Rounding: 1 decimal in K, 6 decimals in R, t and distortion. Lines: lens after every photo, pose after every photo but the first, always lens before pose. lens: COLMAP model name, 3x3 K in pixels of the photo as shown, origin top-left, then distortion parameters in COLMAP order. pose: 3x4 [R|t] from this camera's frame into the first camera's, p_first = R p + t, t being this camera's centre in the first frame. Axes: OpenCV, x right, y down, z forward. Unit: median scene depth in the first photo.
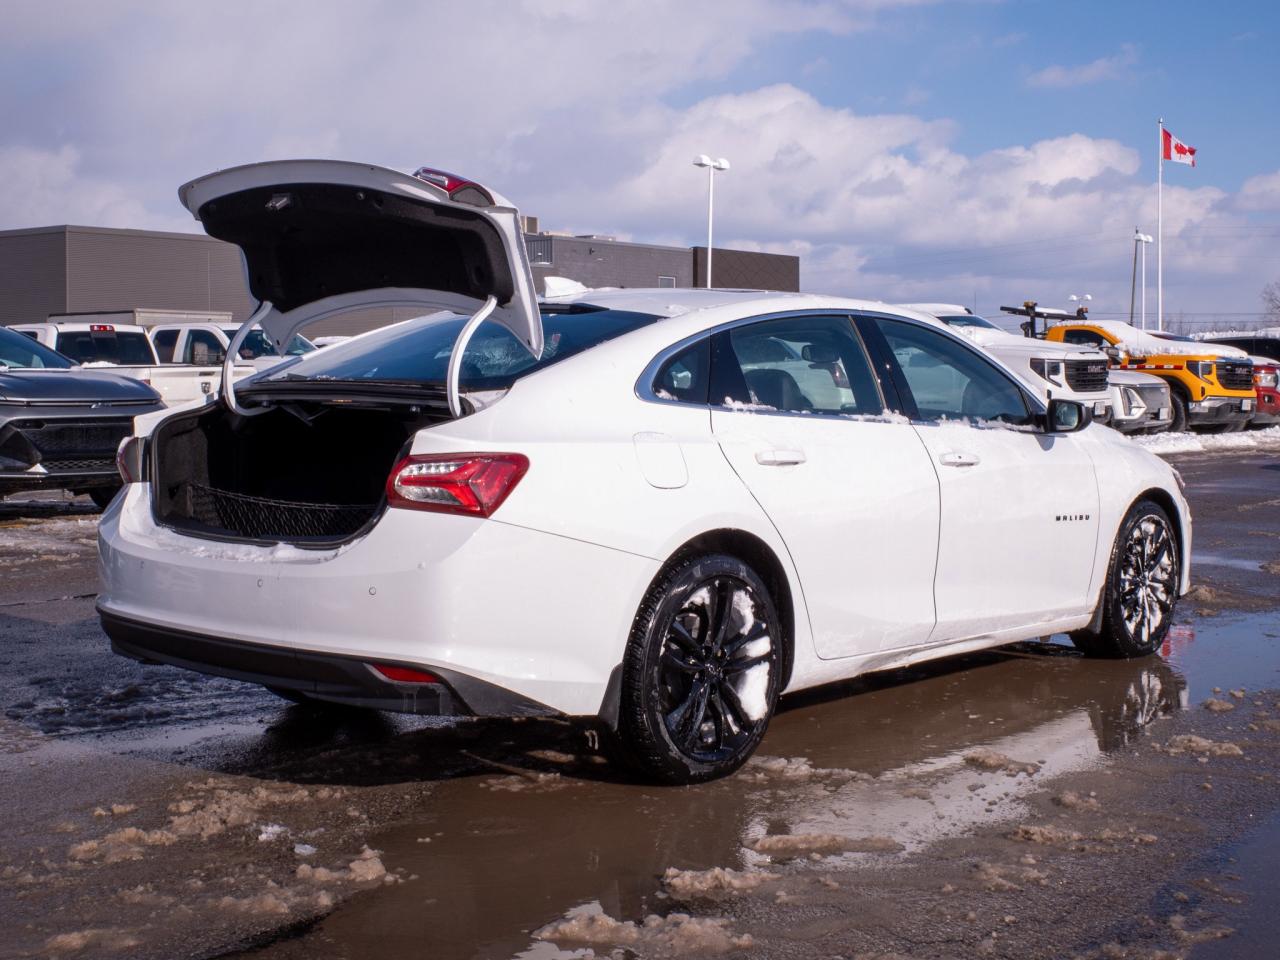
lens RADIAL K [[1784.3, 0, 655.8], [0, 1784.3, 365.5], [0, 0, 1]] dist [-0.059796, 0.033387]
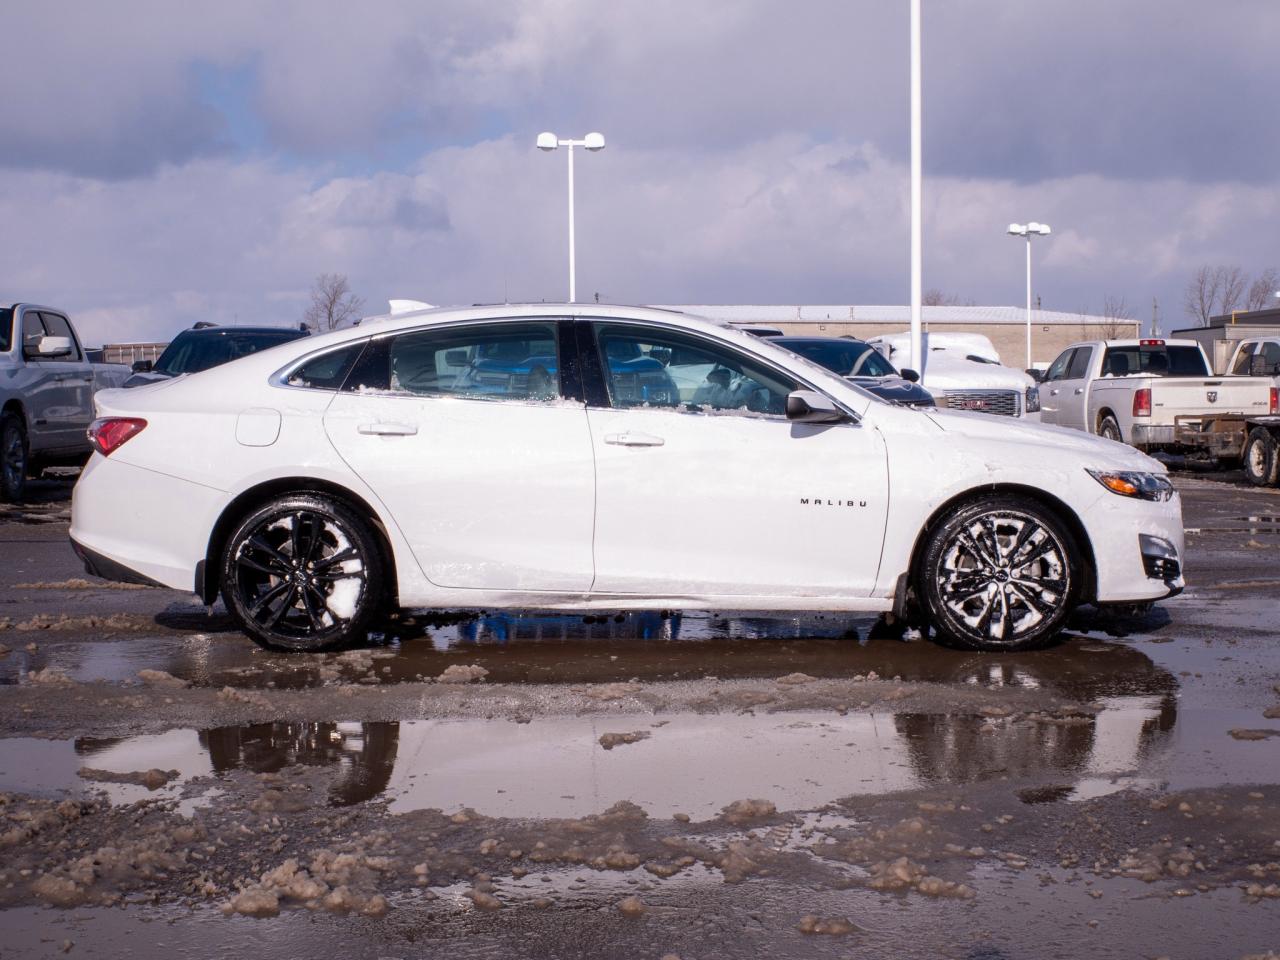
lens RADIAL K [[1784.3, 0, 655.8], [0, 1784.3, 365.5], [0, 0, 1]] dist [-0.059796, 0.033387]
pose [[0.640548, -0.011922, -0.767825, 1.149434], [0.003641, 0.999915, -0.012489, 0.019073], [0.767909, 0.005204, 0.640538, 0.271120]]
